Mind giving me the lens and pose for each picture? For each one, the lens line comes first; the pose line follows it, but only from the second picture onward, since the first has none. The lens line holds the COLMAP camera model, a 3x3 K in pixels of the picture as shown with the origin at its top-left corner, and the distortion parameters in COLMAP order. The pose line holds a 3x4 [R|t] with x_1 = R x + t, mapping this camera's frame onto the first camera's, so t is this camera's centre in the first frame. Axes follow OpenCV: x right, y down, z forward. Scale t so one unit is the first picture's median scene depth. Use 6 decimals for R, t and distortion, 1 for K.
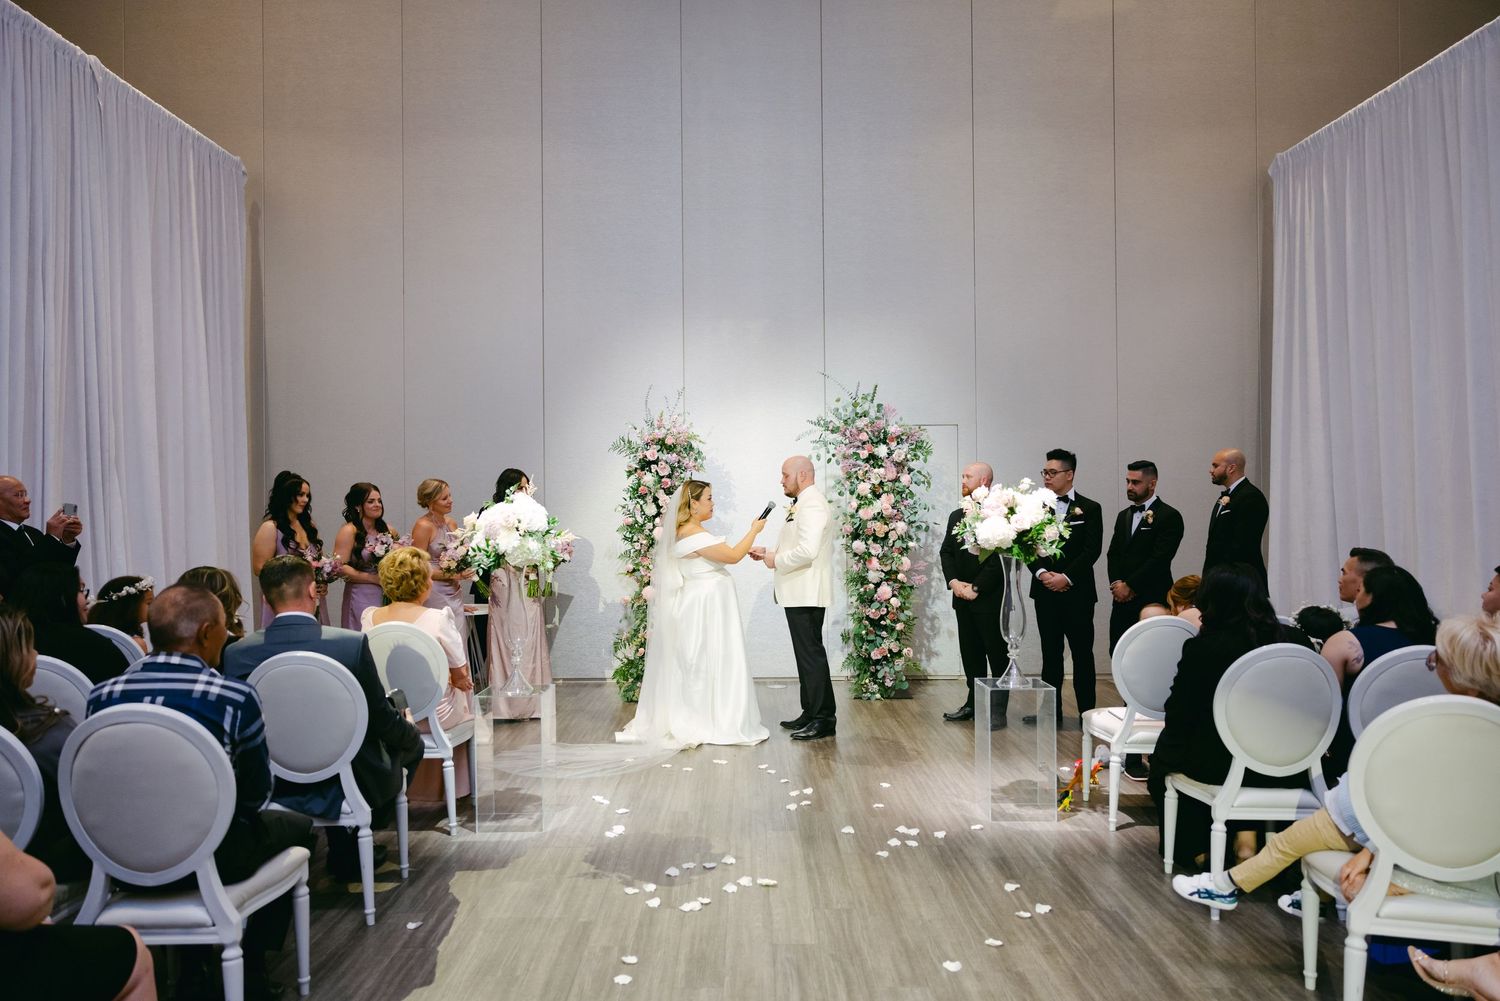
lens RADIAL K [[1011.3, 0, 739.2], [0, 1011.3, 502.2], [0, 0, 1]] dist [0.009549, 0.002153]
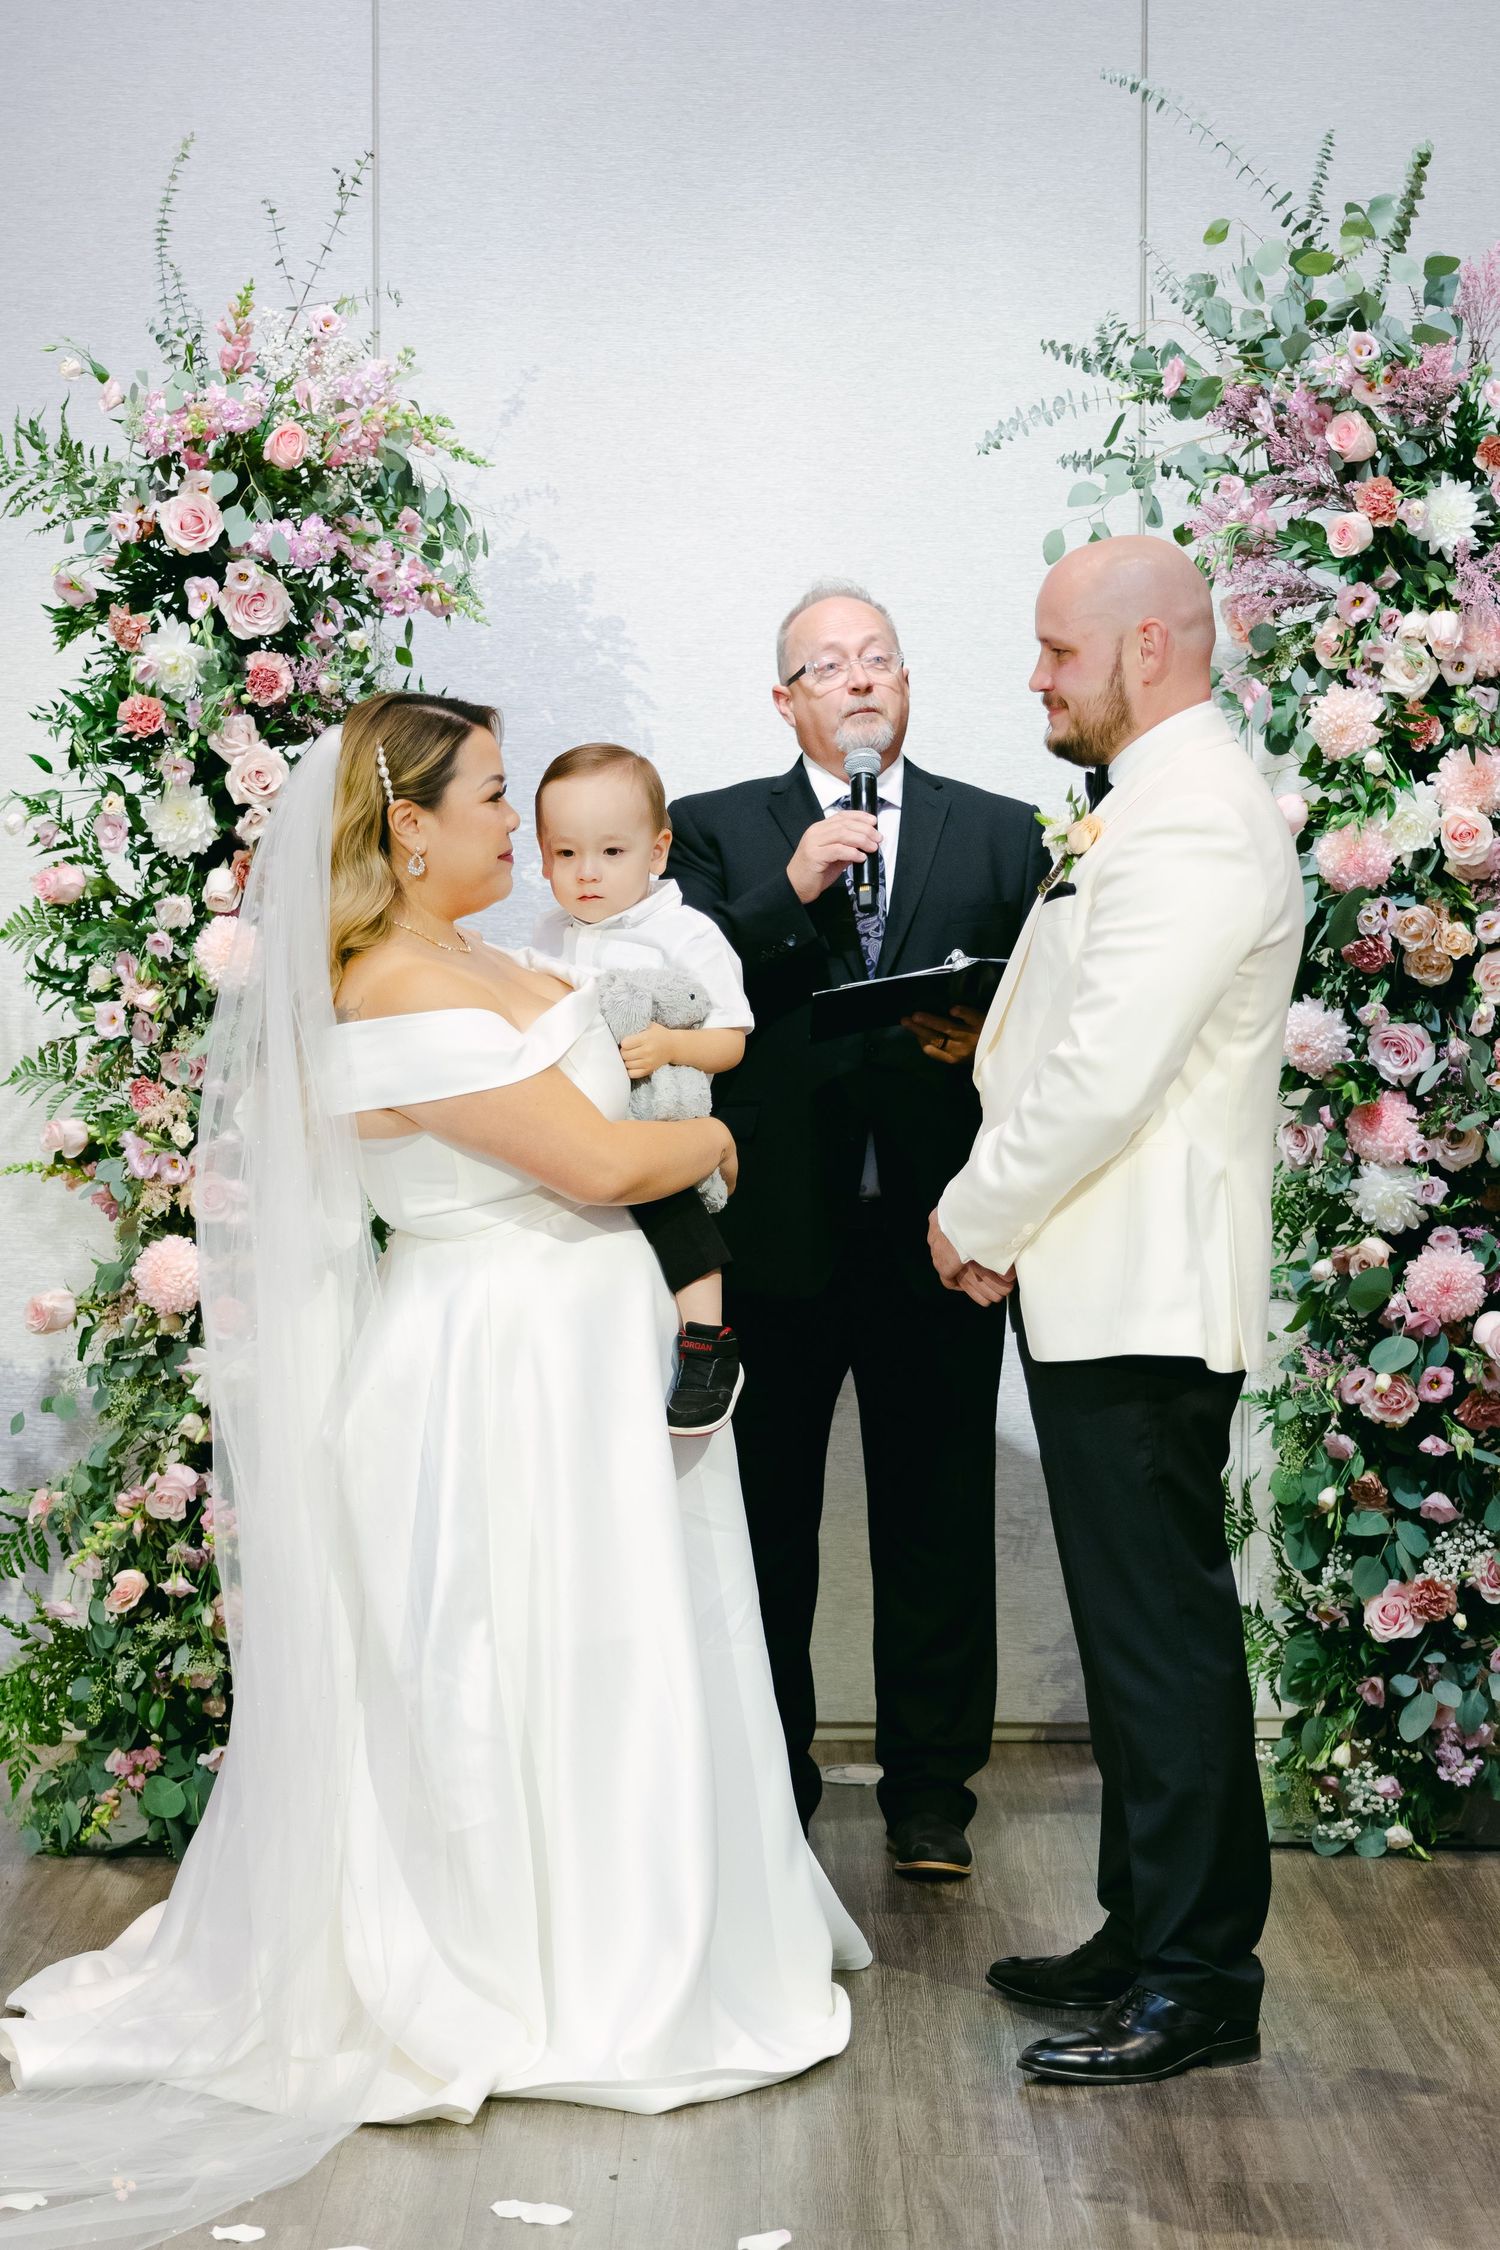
lens RADIAL K [[5130.0, 0, 752.4], [0, 5130.0, 1127.6], [0, 0, 1]] dist [0.031888, 0.074115]
pose [[0.999911, 0.010847, 0.007813, 0.009247], [-0.011379, 0.997372, 0.071546, -0.005320], [-0.007016, -0.071629, 0.997407, 0.065149]]
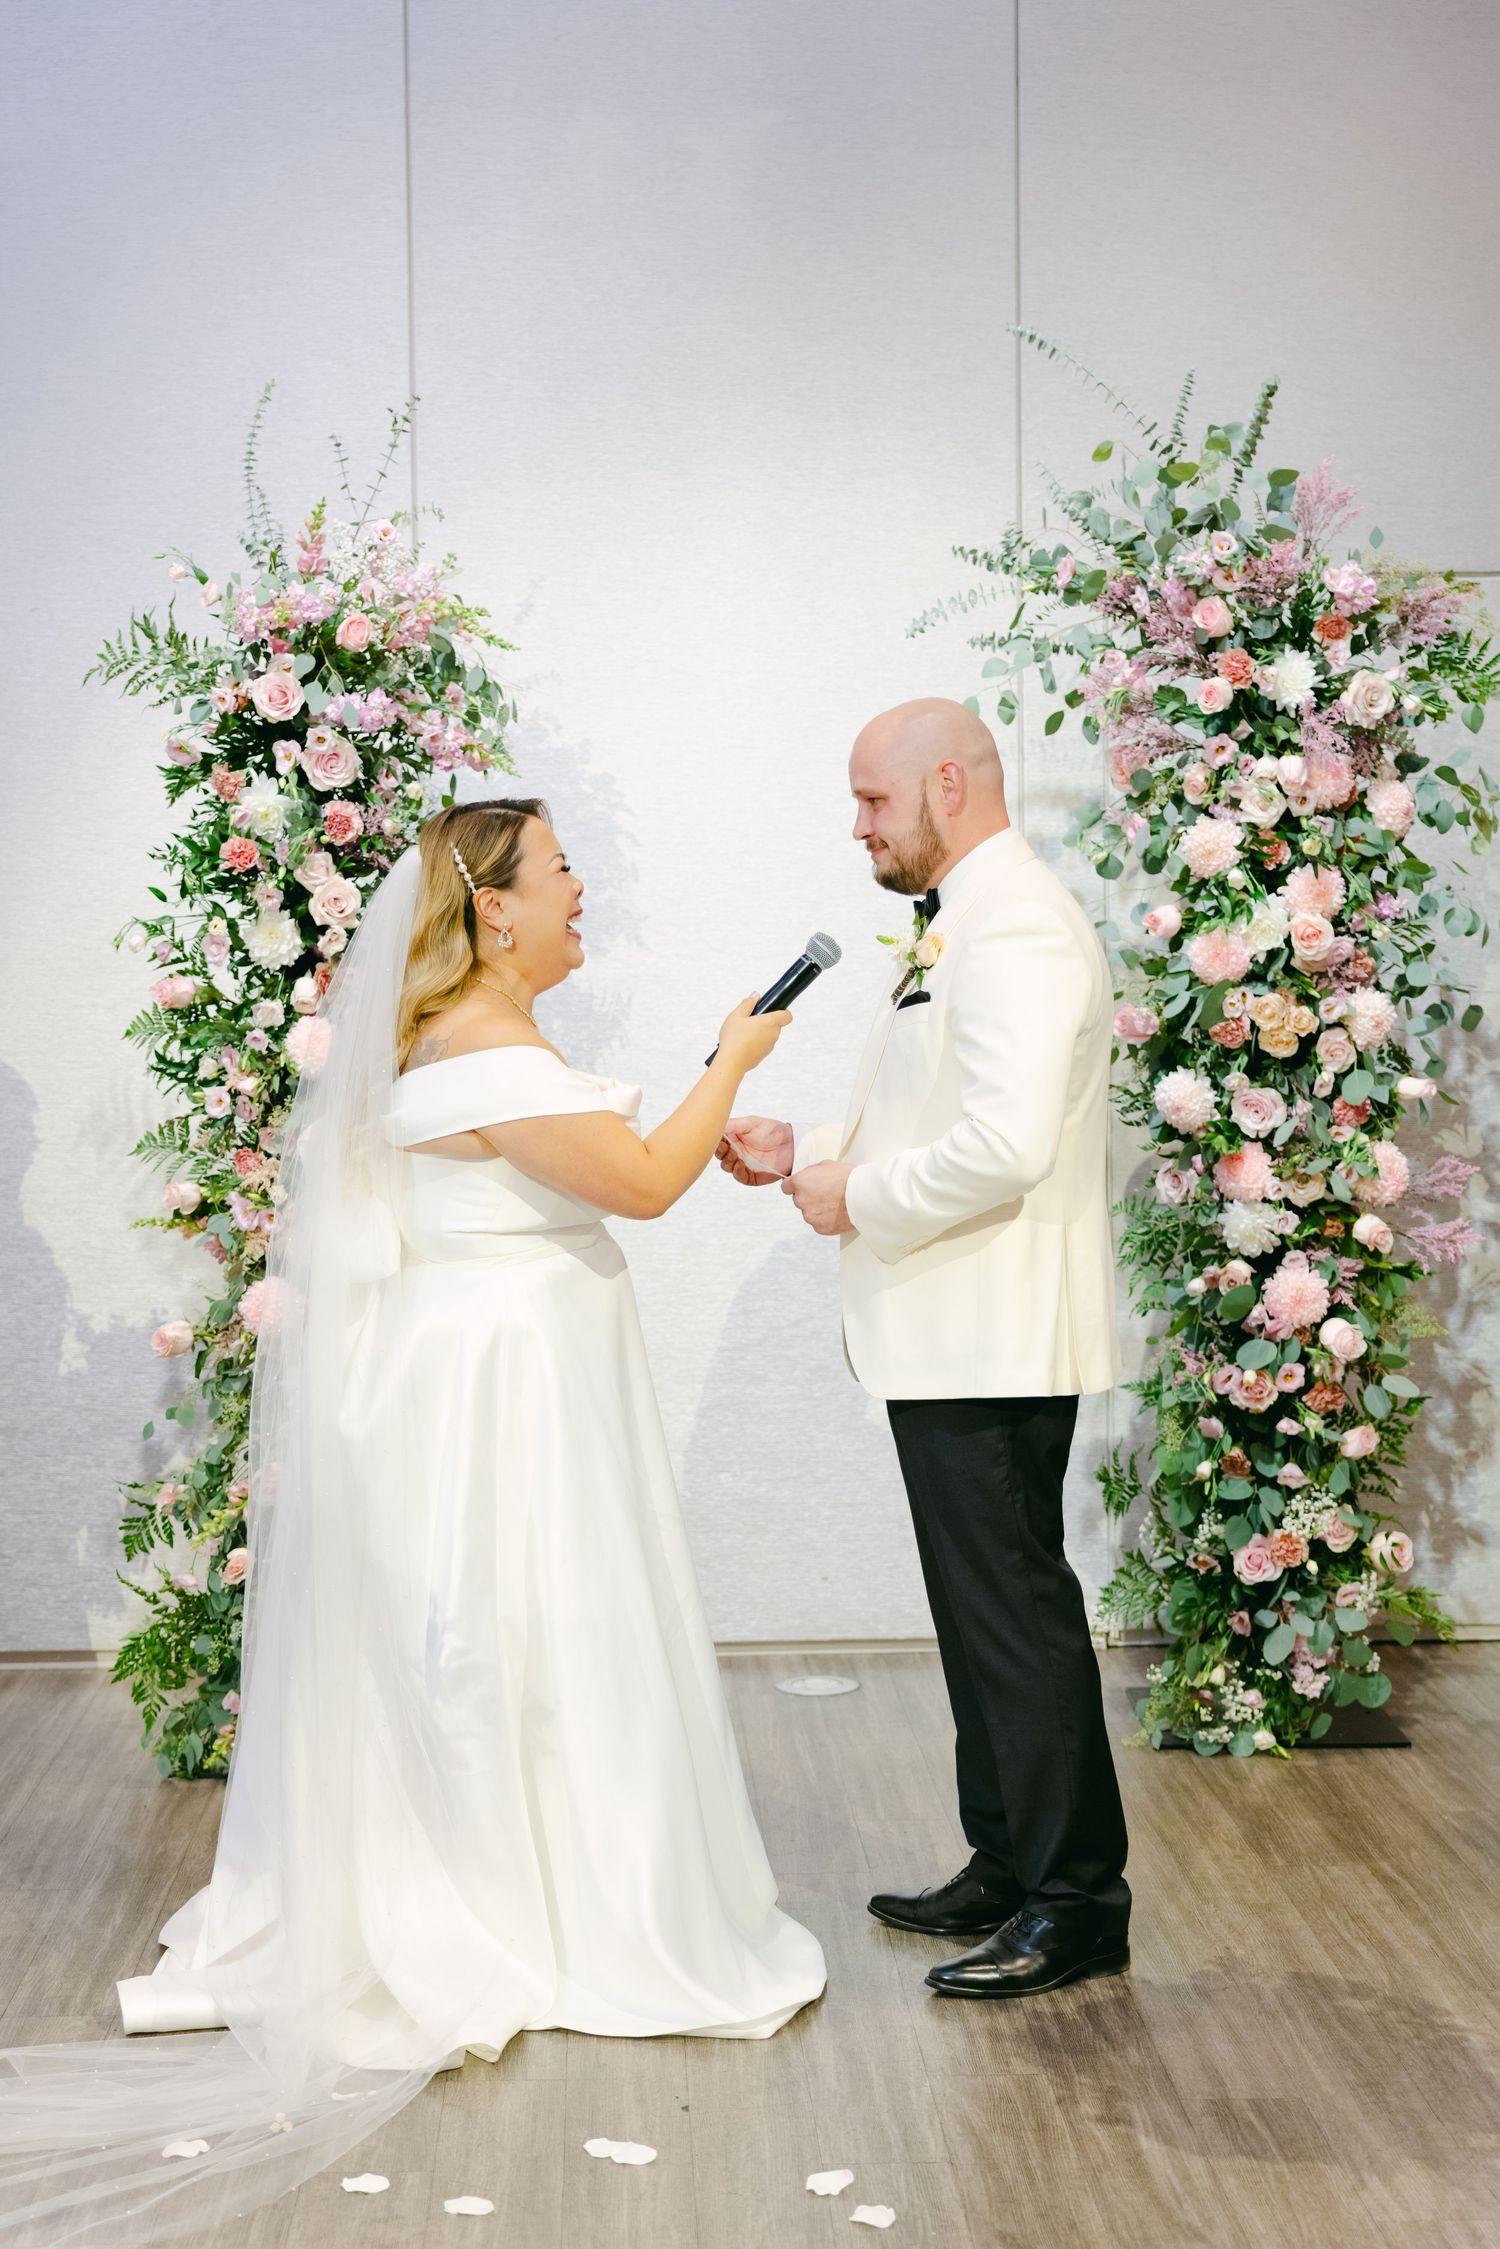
lens RADIAL K [[3291.0, 0, 693.0], [0, 3291.0, 1141.3], [0, 0, 1]] dist [0.021521, -0.018043]
pose [[0.999255, -0.005254, 0.038239, -0.022463], [0.002424, 0.997278, 0.073698, -0.002009], [-0.038522, -0.073551, 0.996547, 0.260158]]
